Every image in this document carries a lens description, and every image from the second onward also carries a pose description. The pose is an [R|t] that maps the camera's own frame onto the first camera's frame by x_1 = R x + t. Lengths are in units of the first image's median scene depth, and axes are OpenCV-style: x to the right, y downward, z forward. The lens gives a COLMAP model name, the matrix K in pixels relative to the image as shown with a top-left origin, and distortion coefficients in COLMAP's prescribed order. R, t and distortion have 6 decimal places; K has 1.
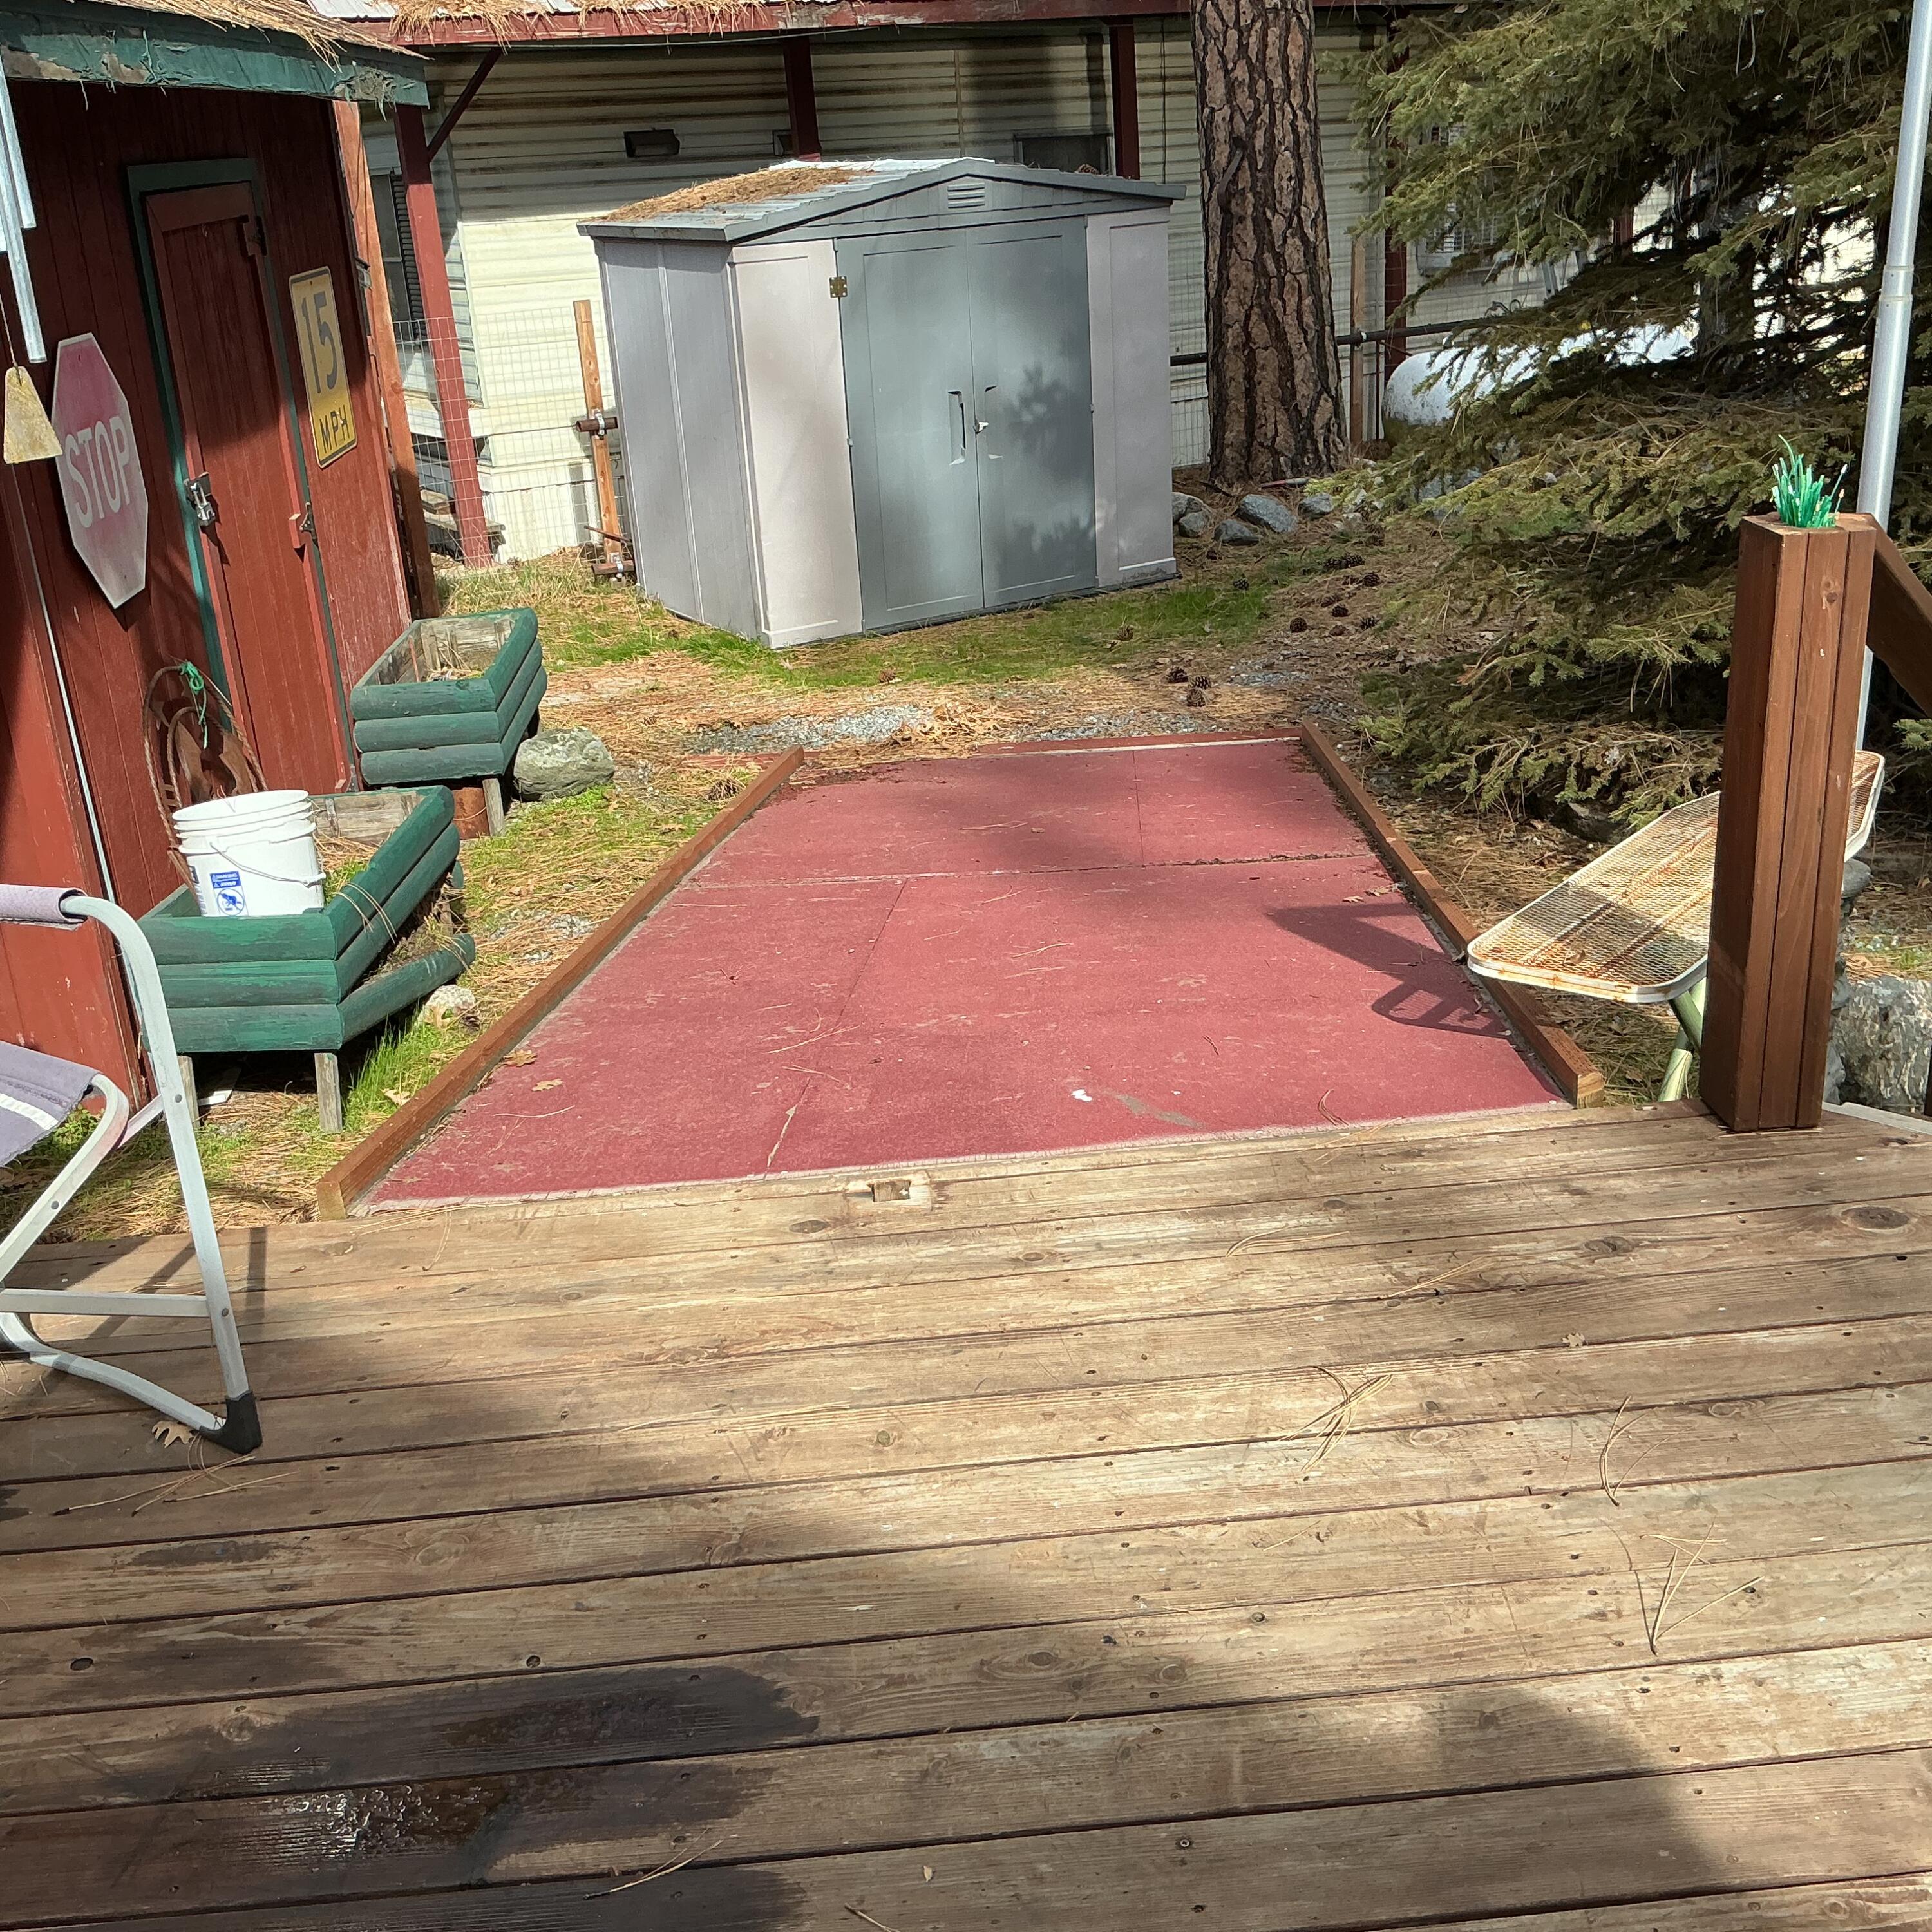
lens RADIAL K [[2141.8, 0, 966.0], [0, 2141.8, 966.0], [0, 0, 1]] dist [0.113168, -0.206005]
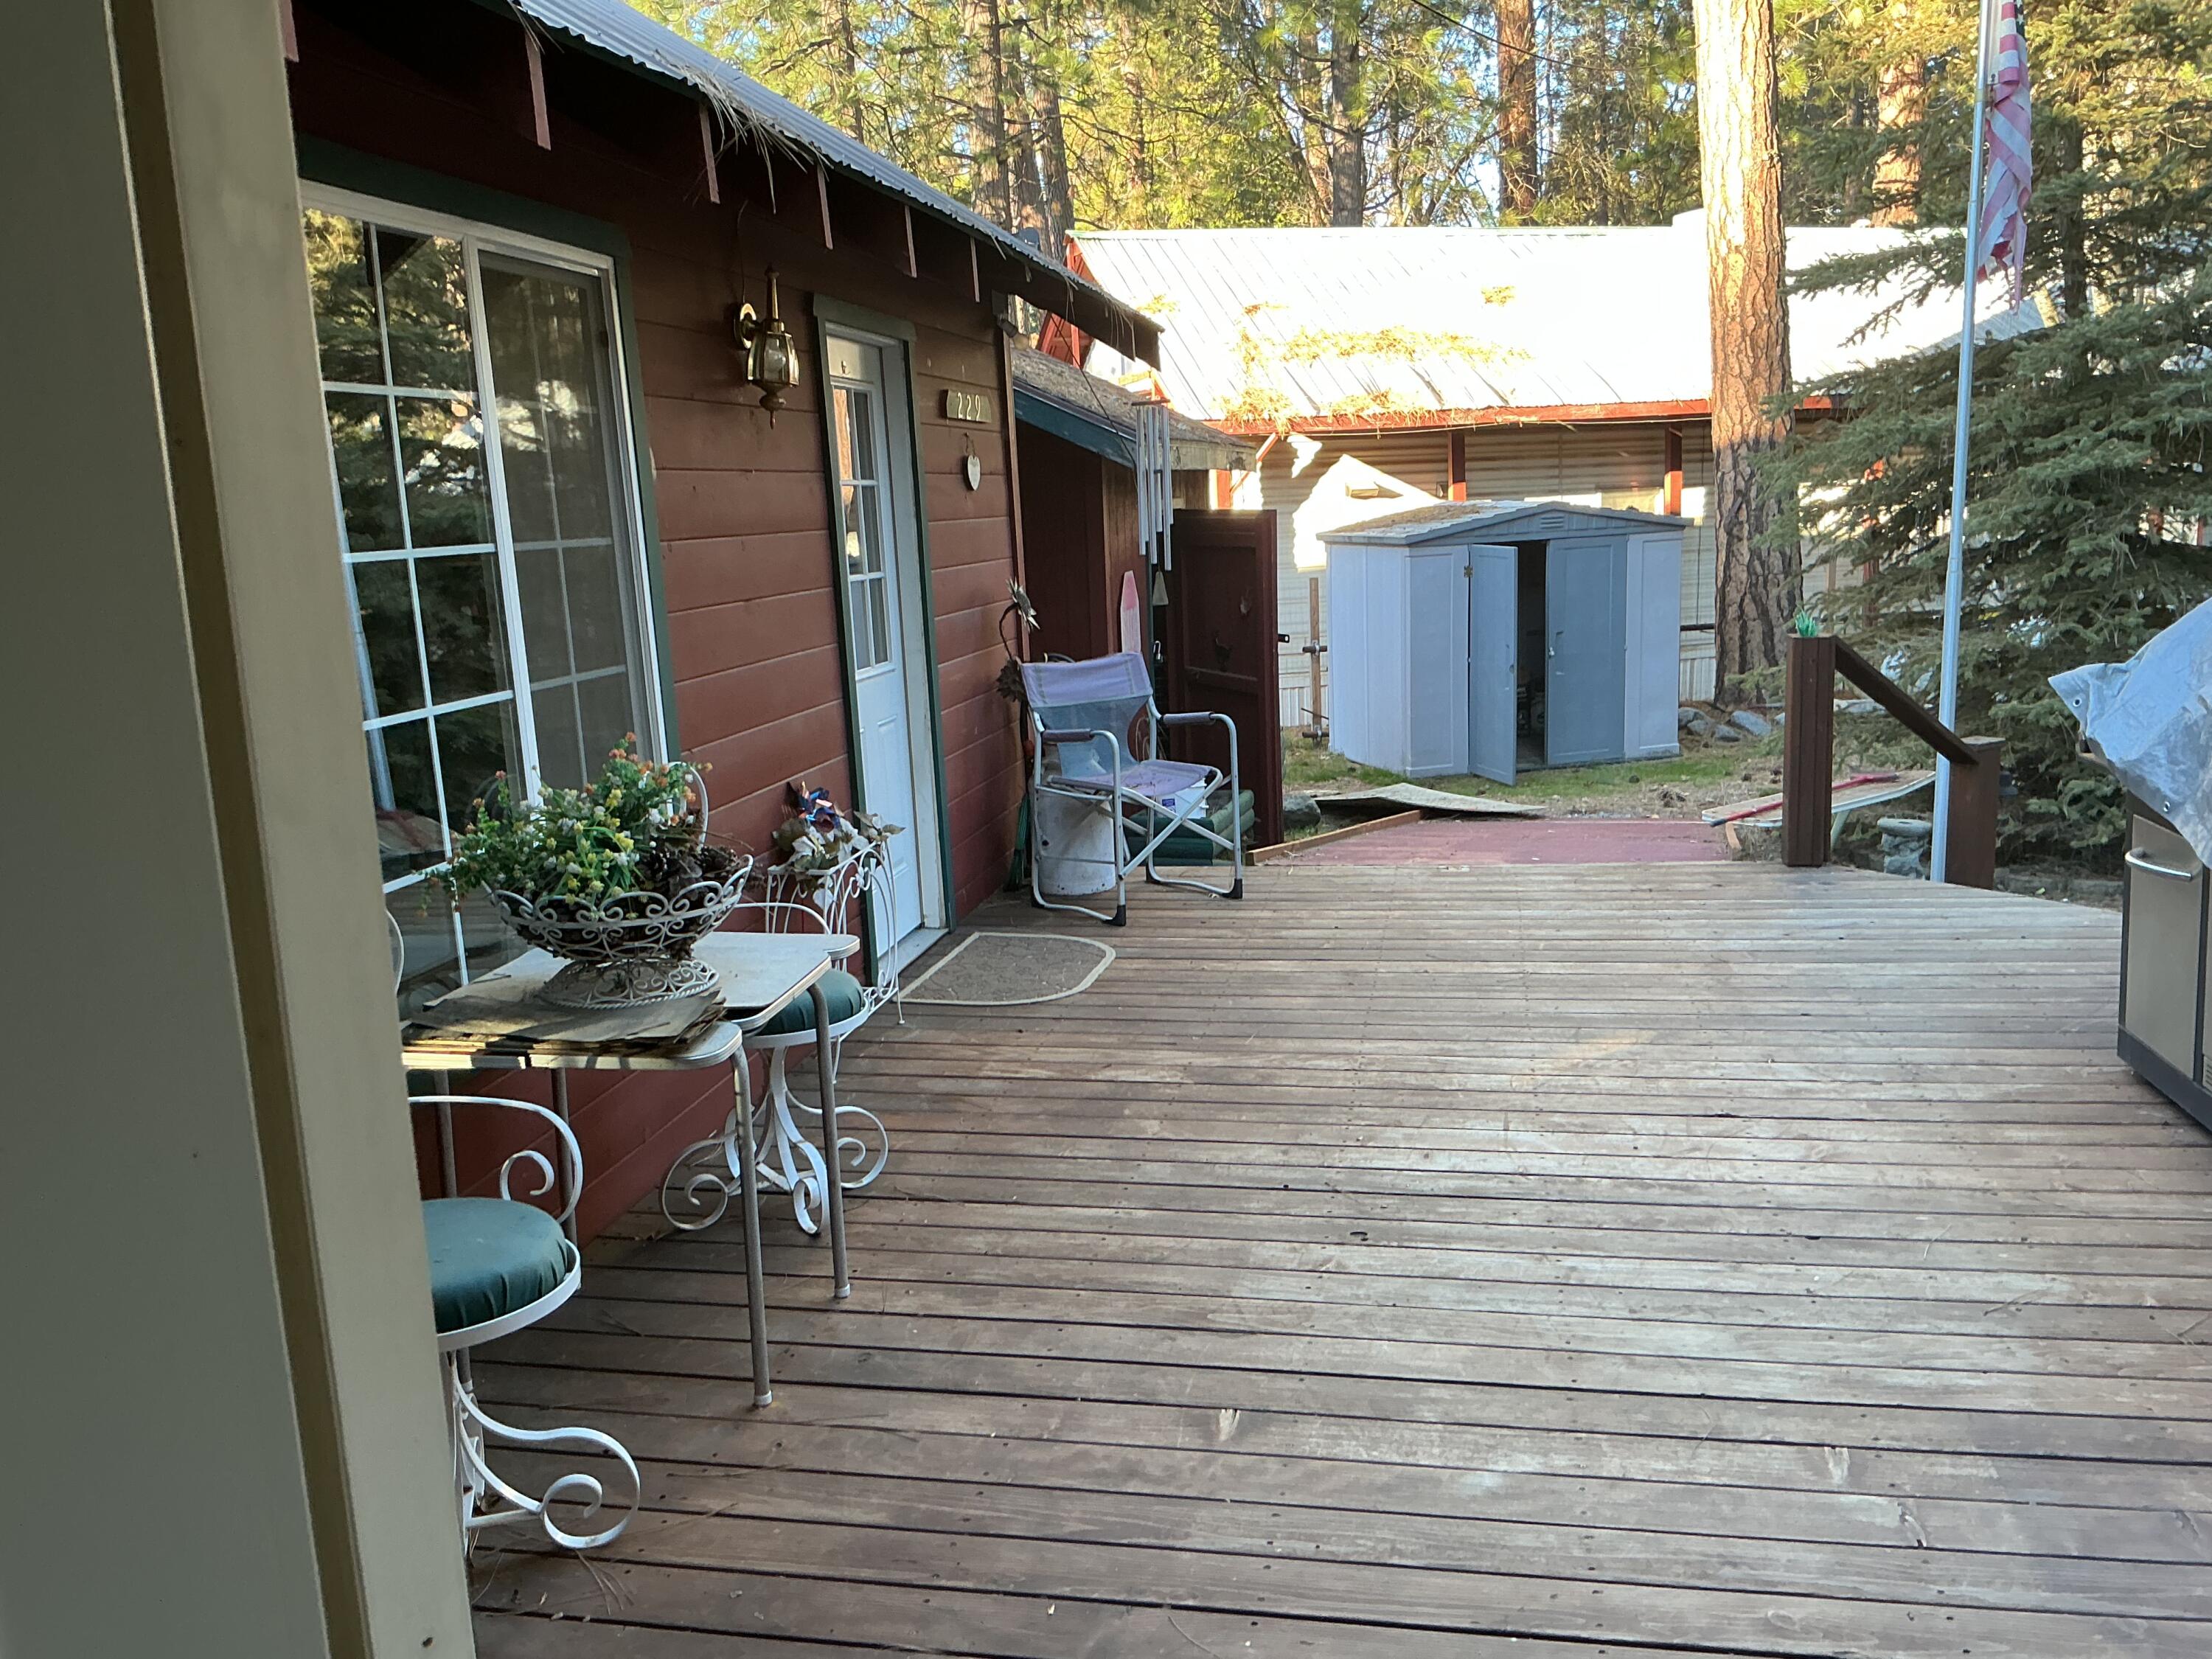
lens RADIAL K [[1829.8, 0, 1106.0], [0, 1829.8, 829.5], [0, 0, 1]] dist [0.116590, -0.224875]
pose [[0.967356, 0.062900, -0.245491, 0.026347], [-0.104738, 0.981335, -0.161282, 0.120056], [0.230764, 0.181729, 0.955888, -0.333312]]
